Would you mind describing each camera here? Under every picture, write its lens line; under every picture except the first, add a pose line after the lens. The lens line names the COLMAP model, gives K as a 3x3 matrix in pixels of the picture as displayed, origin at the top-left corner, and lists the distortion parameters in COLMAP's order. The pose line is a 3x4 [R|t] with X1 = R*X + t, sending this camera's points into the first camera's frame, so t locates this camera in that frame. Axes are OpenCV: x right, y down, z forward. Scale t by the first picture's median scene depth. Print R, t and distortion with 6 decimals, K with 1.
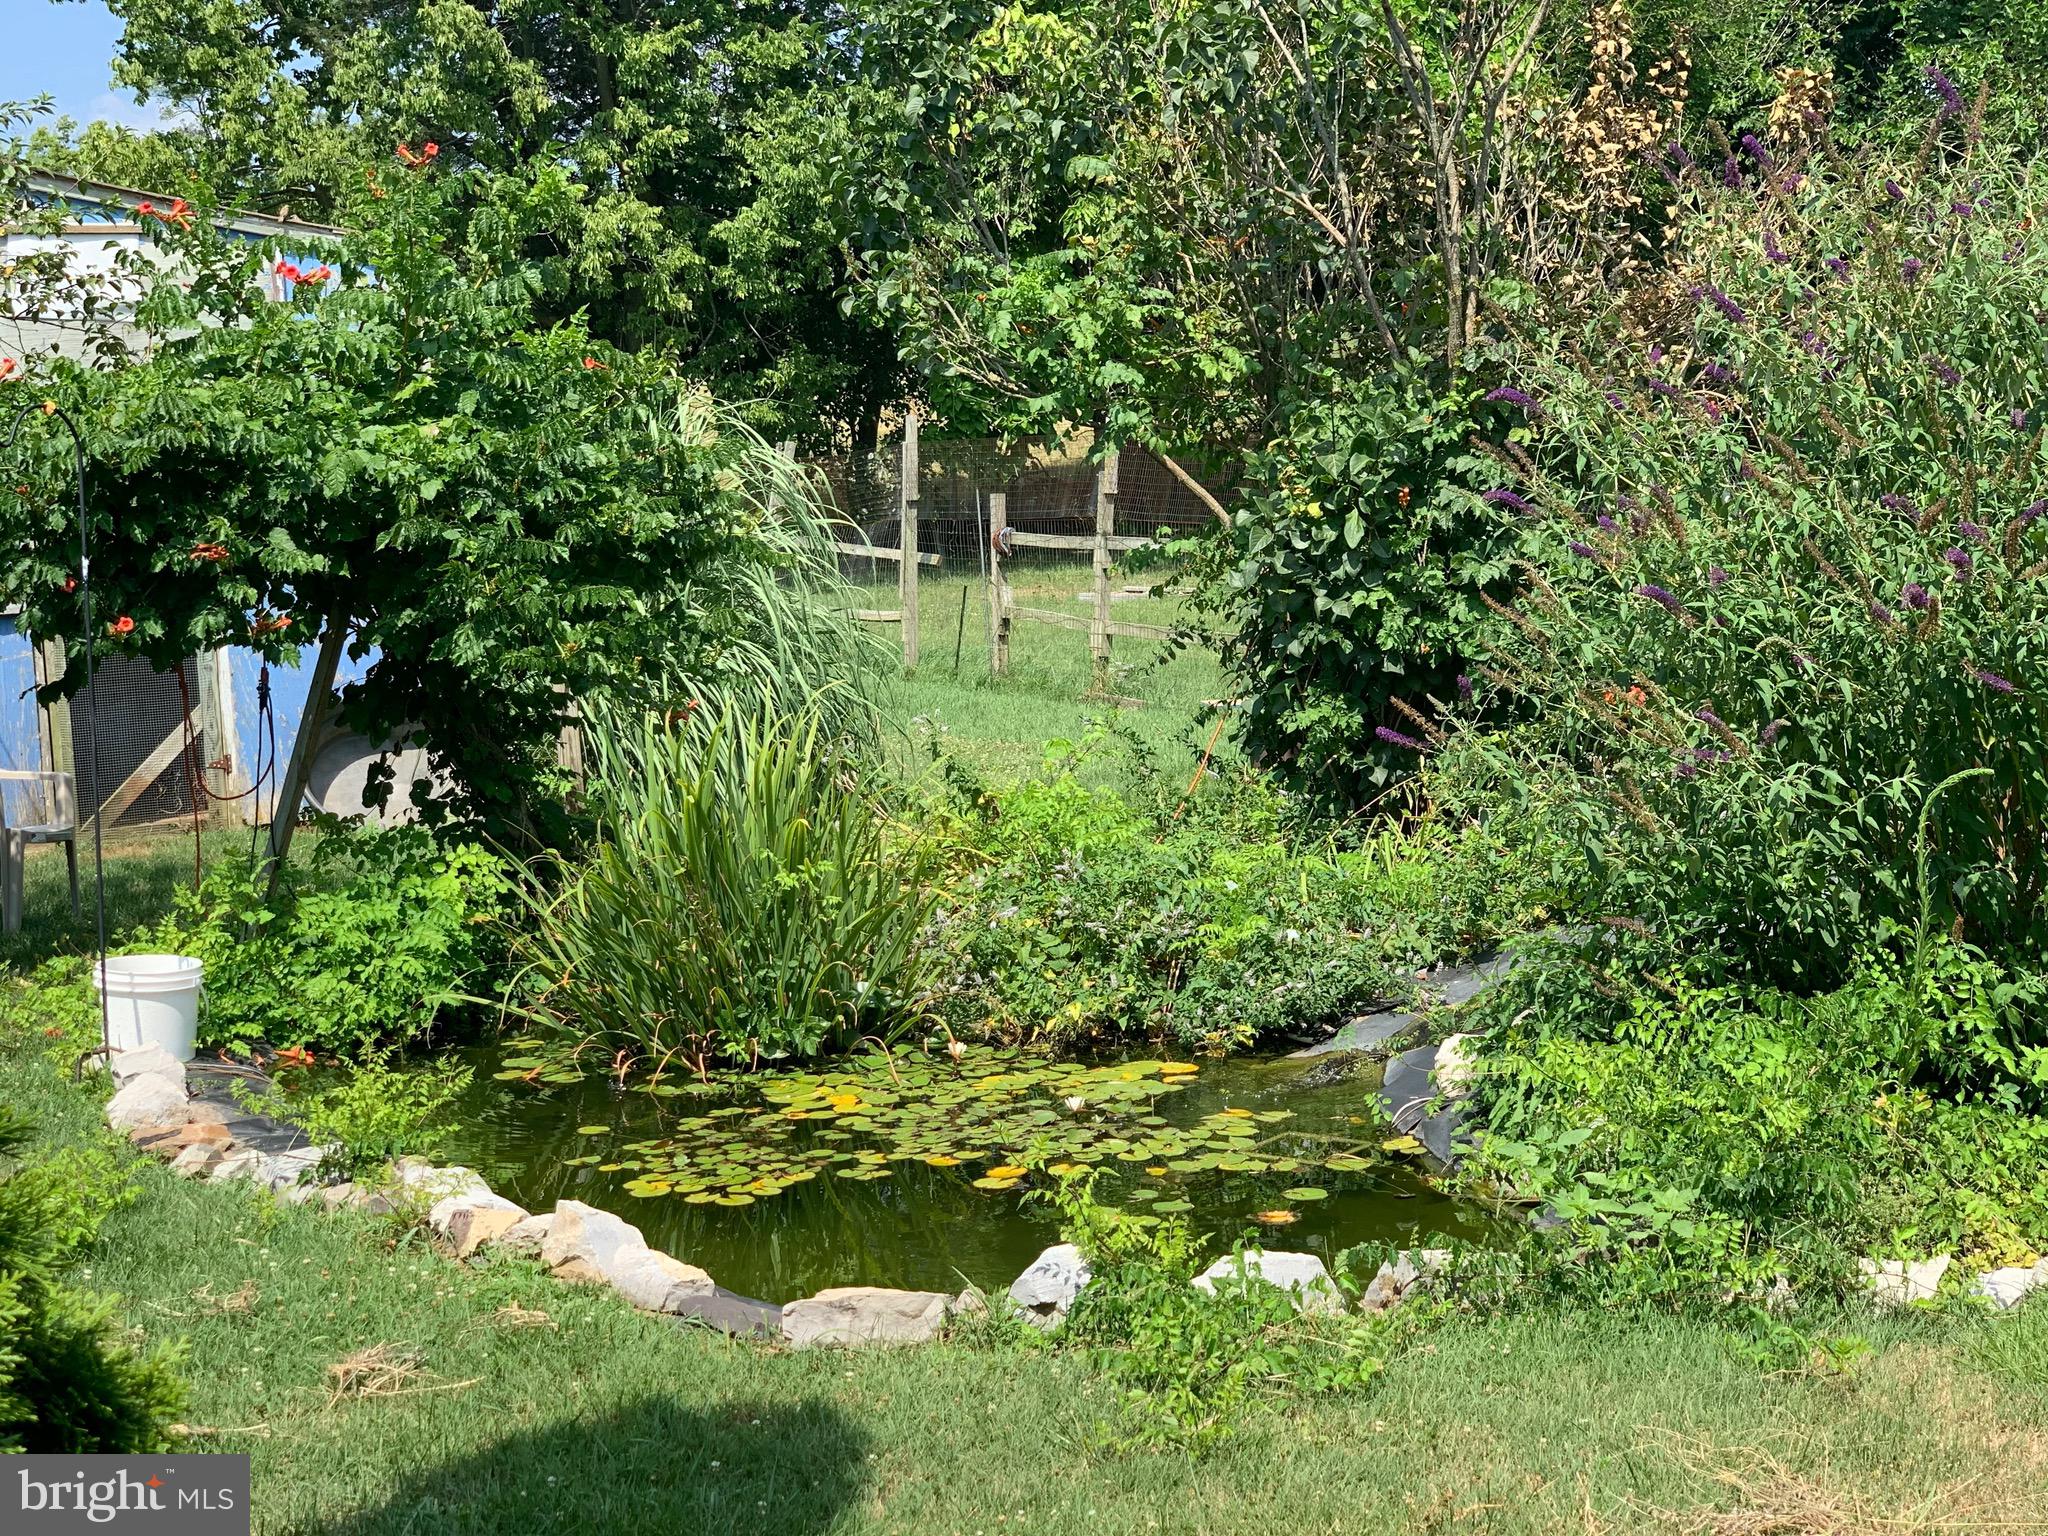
lens RADIAL K [[3132.3, 0, 1017.5], [0, 3132.3, 776.6], [0, 0, 1]] dist [0.086736, 0.000000]
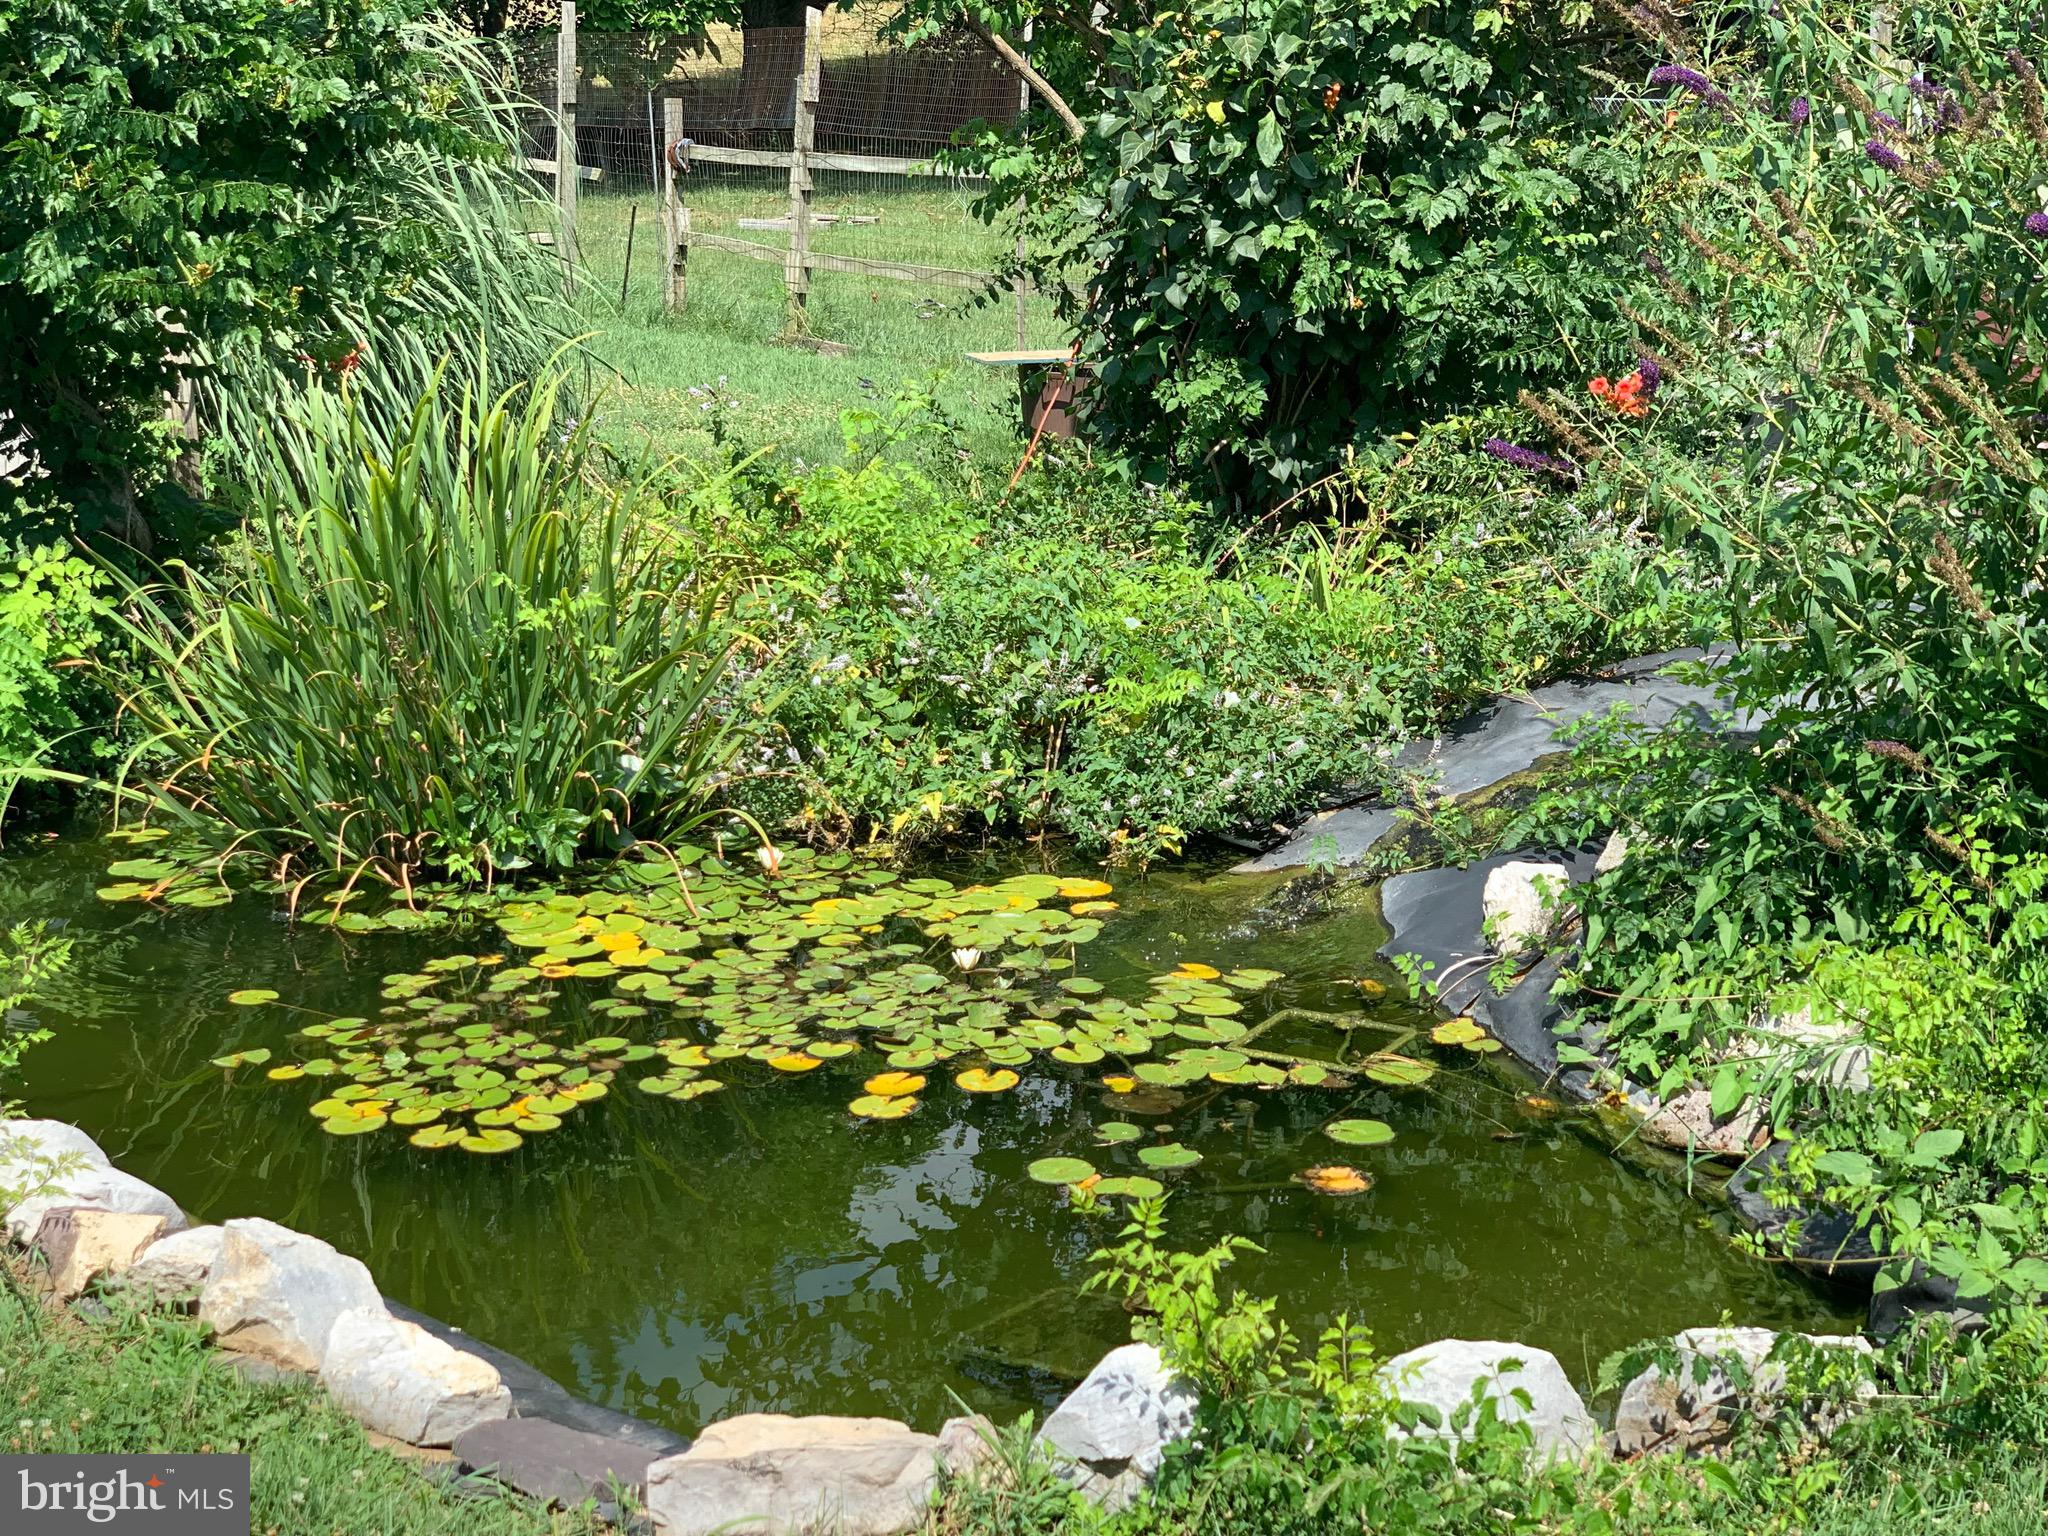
lens RADIAL K [[3132.3, 0, 1035.0], [0, 3132.3, 748.3], [0, 0, 1]] dist [0.086736, 0.000000]
pose [[0.991416, 0.006412, 0.130589, -0.049776], [-0.020314, 0.994222, 0.105404, -0.013343], [-0.129159, -0.107152, 0.985818, 0.274287]]
